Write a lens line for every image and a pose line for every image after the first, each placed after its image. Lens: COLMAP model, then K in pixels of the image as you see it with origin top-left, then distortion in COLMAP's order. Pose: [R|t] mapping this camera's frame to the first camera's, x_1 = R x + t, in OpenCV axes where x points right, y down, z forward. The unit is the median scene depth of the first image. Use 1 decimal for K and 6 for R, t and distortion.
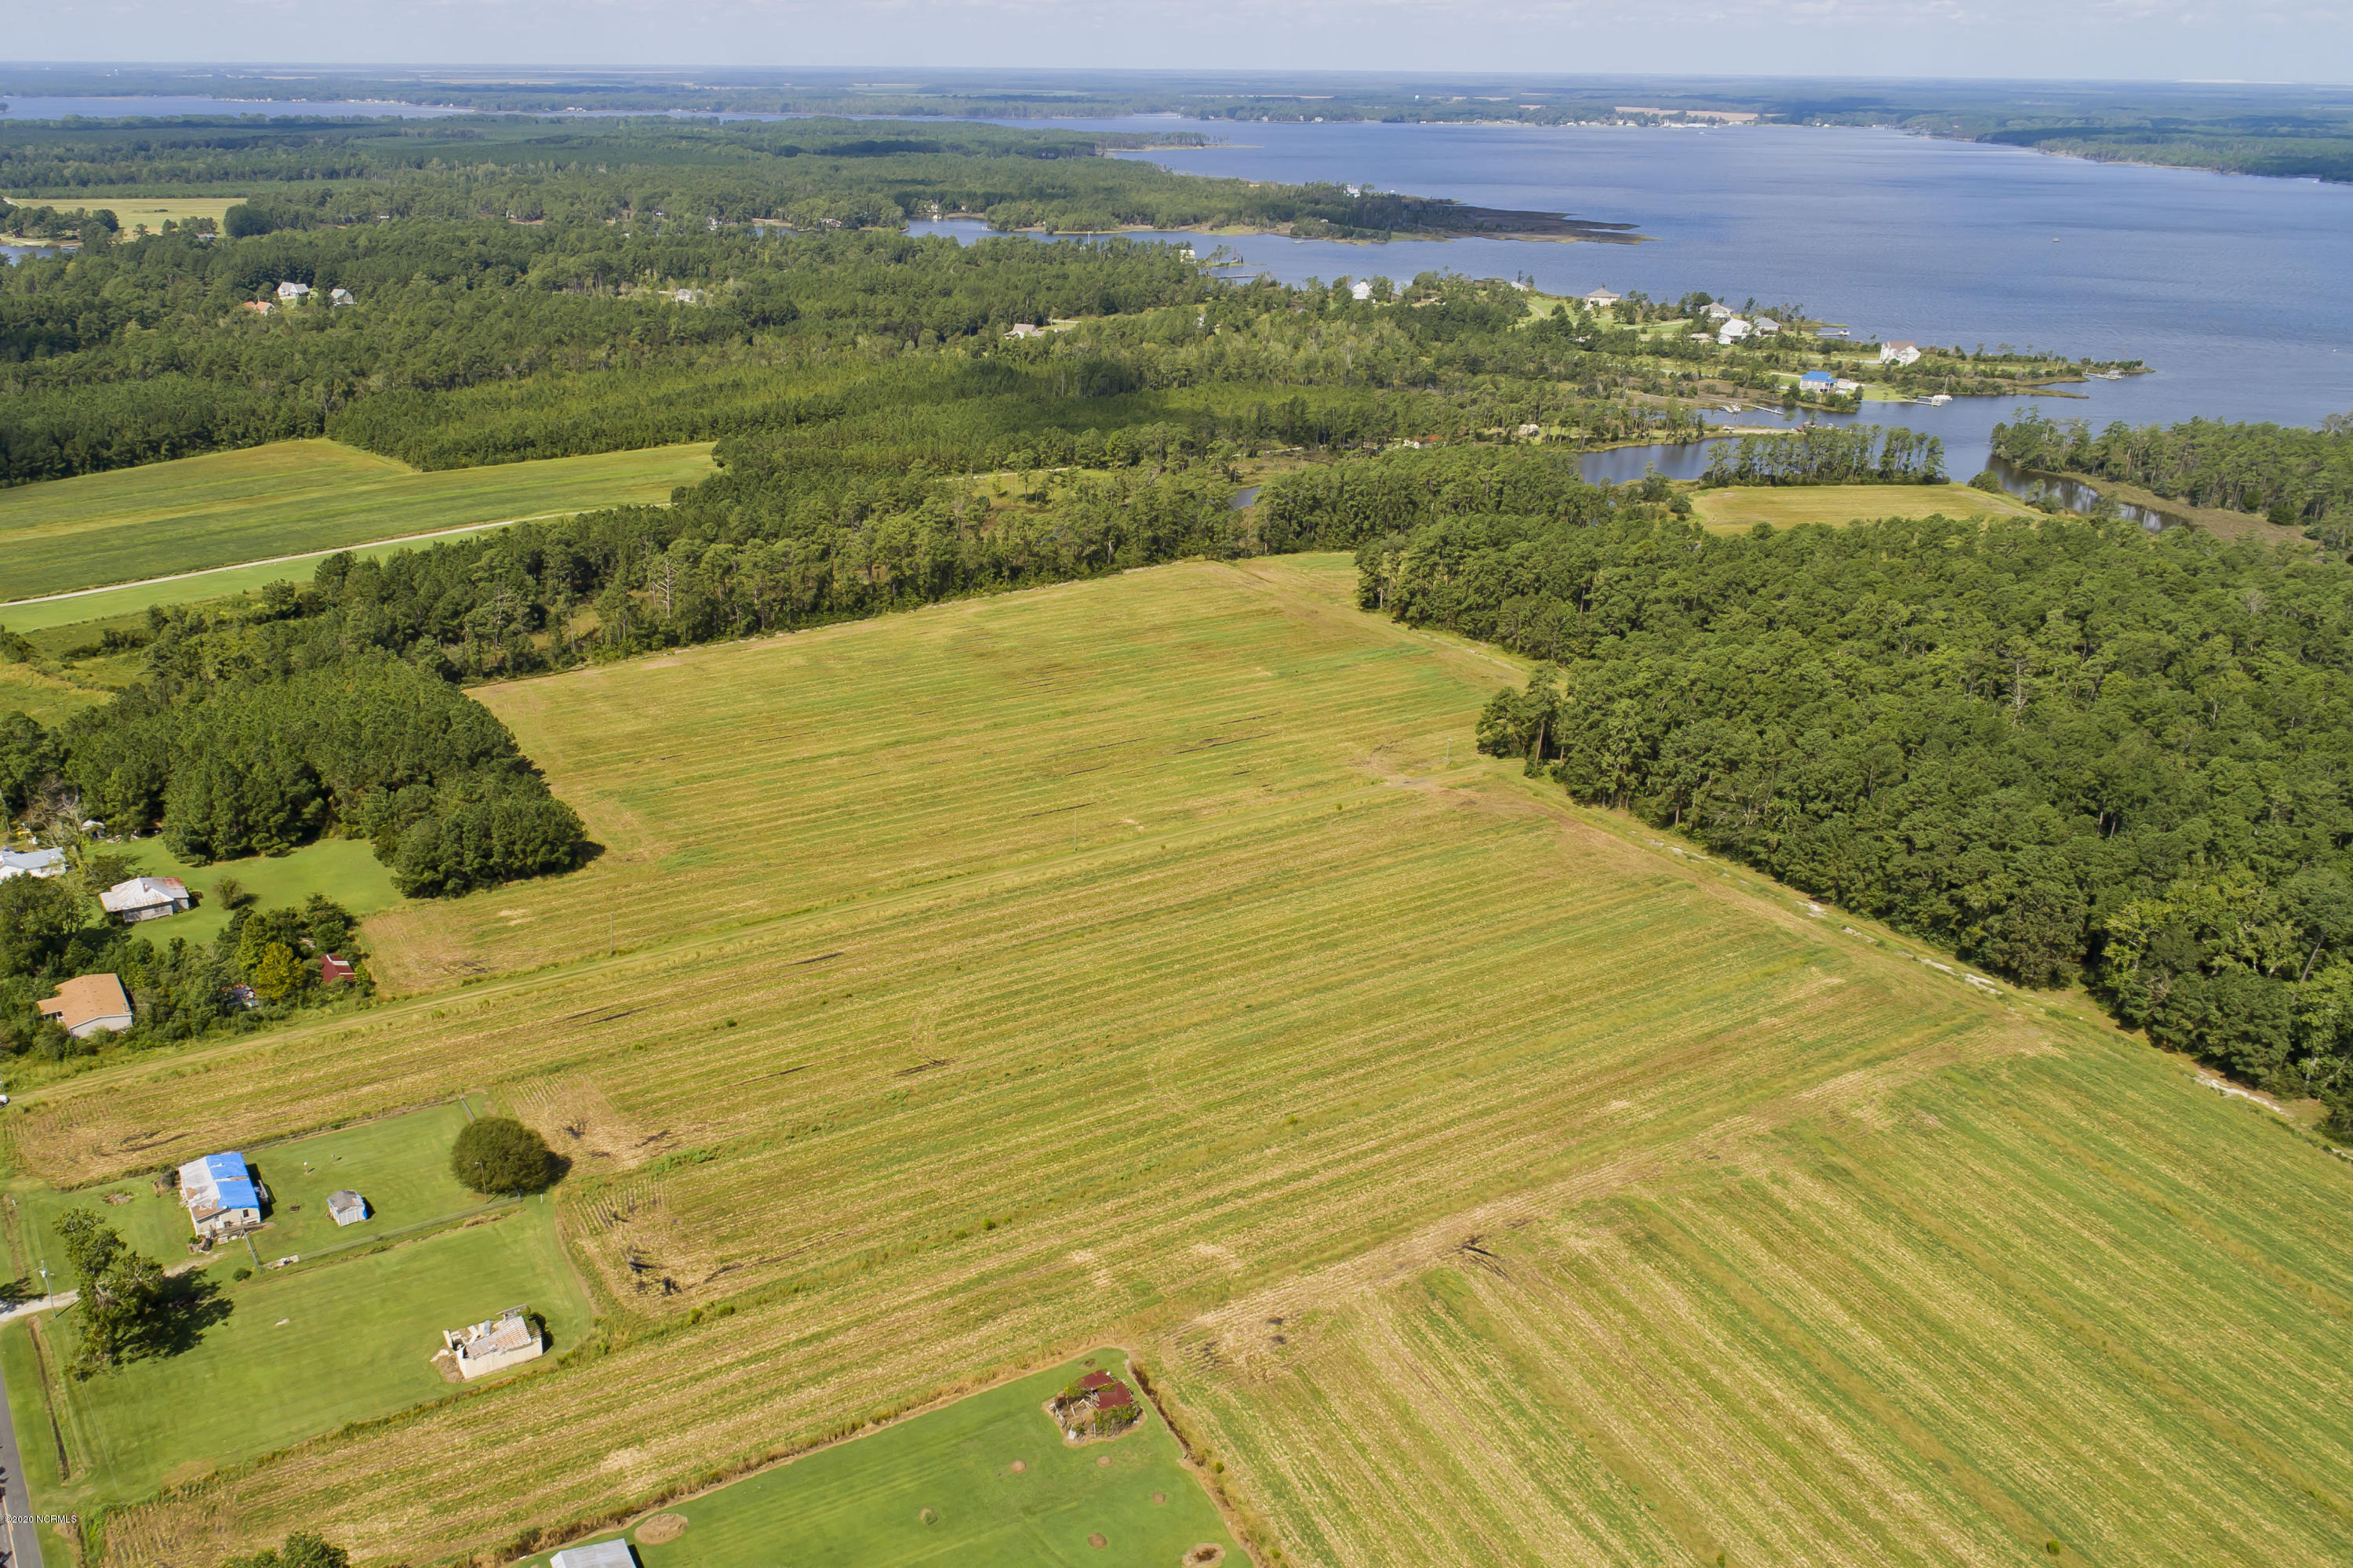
lens RADIAL K [[1870.8, 0, 994.2], [0, 1870.8, 816.3], [0, 0, 1]] dist [-0.007569, 0.001716]
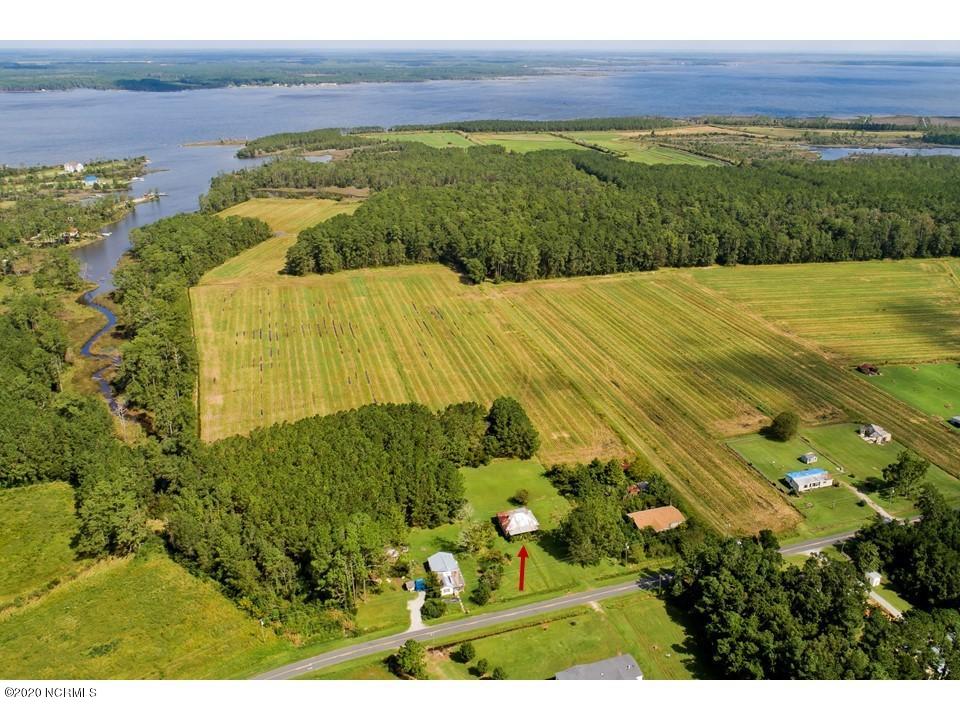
lens RADIAL K [[793.0, 0, 523.0], [0, 793.0, 361.7], [0, 0, 1]] dist [-0.007286, 0.004972]
pose [[0.217597, -0.370190, 0.903112, -0.977748], [0.366745, 0.888490, 0.275833, -0.269159], [-0.904516, 0.271191, 0.329098, 0.645856]]
